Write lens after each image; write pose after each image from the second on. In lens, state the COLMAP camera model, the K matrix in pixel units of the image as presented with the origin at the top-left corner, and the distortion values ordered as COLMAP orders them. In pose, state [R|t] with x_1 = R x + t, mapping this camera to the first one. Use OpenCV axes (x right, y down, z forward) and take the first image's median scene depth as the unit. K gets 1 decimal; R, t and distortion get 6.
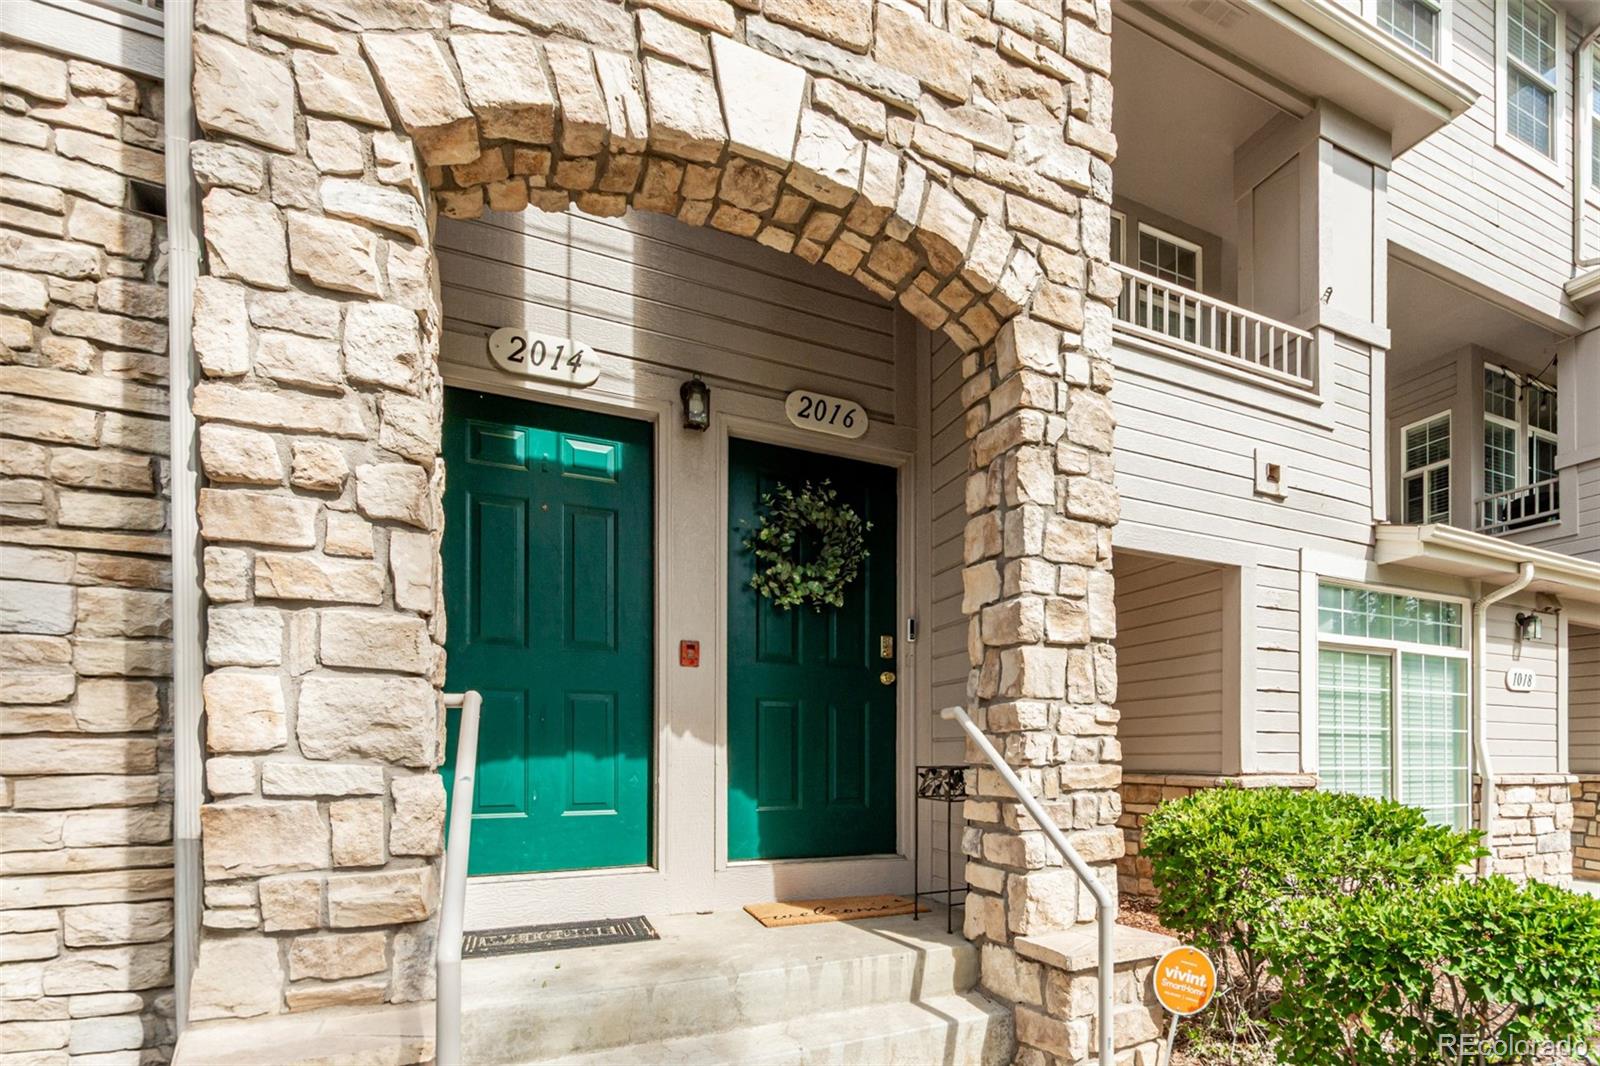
lens RADIAL K [[729.6, 0, 738.9], [0, 729.6, 647.4], [0, 0, 1]] dist [0.010498, 0.000360]
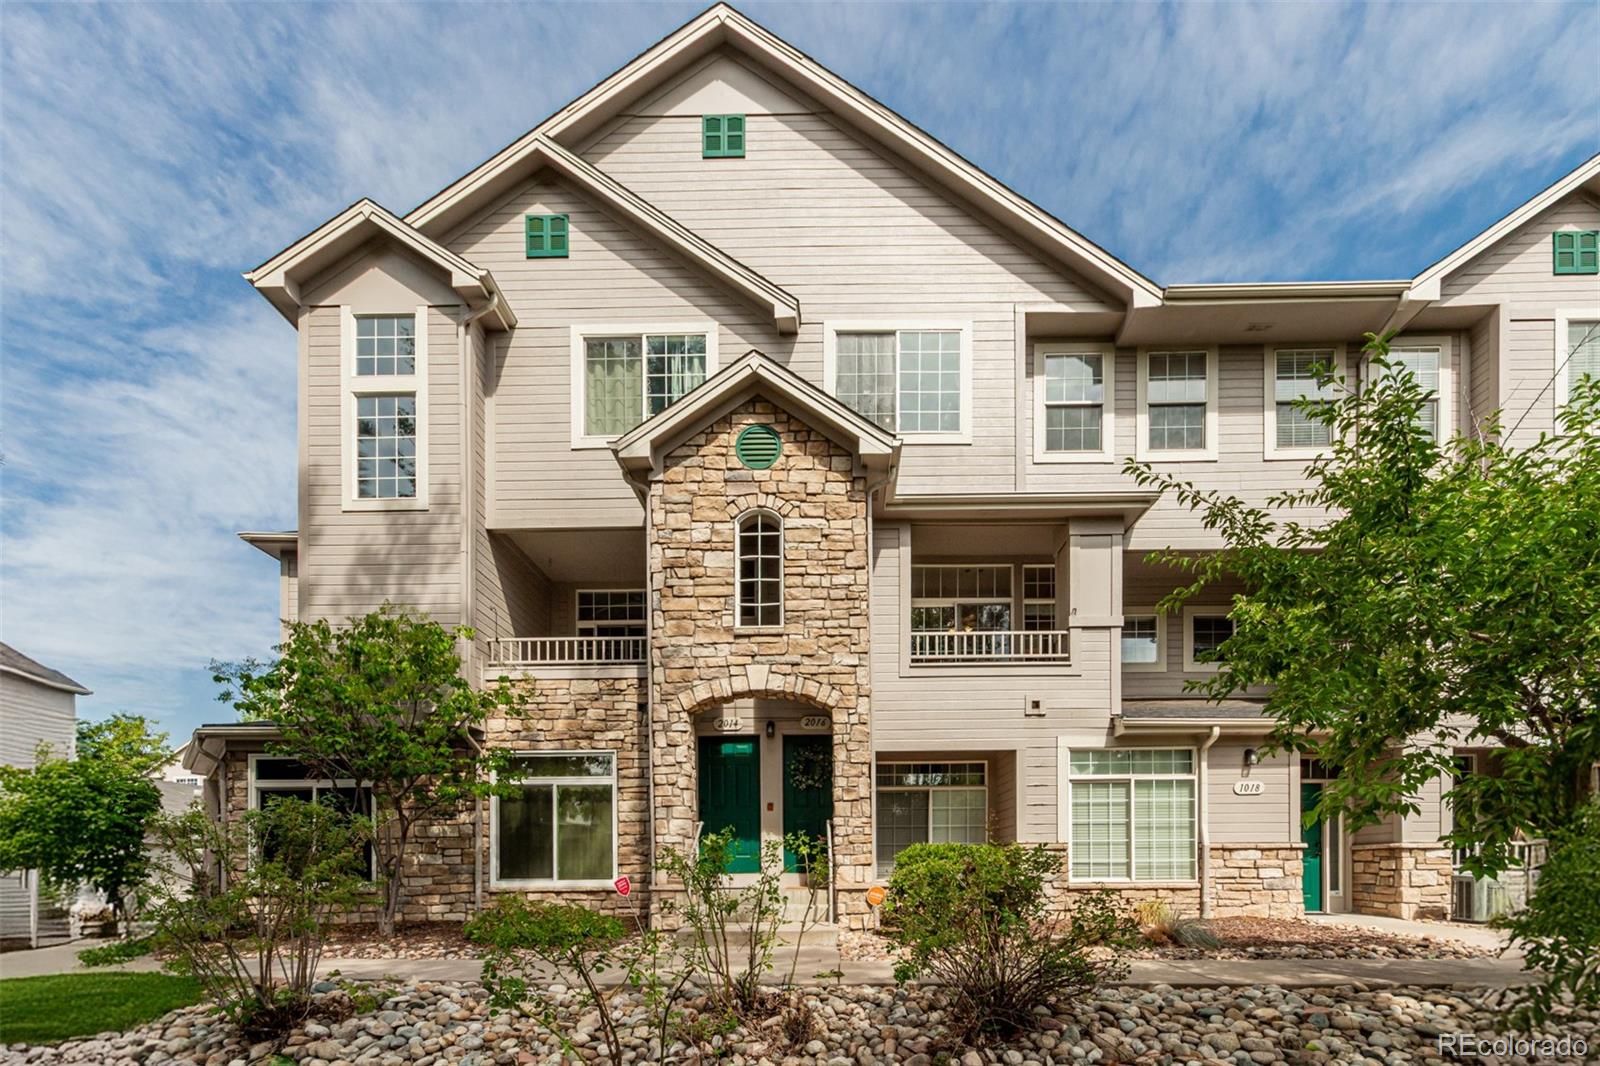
lens RADIAL K [[733.9, 0, 800.5], [0, 733.9, 540.3], [0, 0, 1]] dist [0.001380, 0.001197]
pose [[0.915661, -0.183404, -0.357670, 1.553712], [0.070378, 0.949242, -0.306573, -0.115347], [0.395742, 0.255545, 0.882091, -2.344030]]
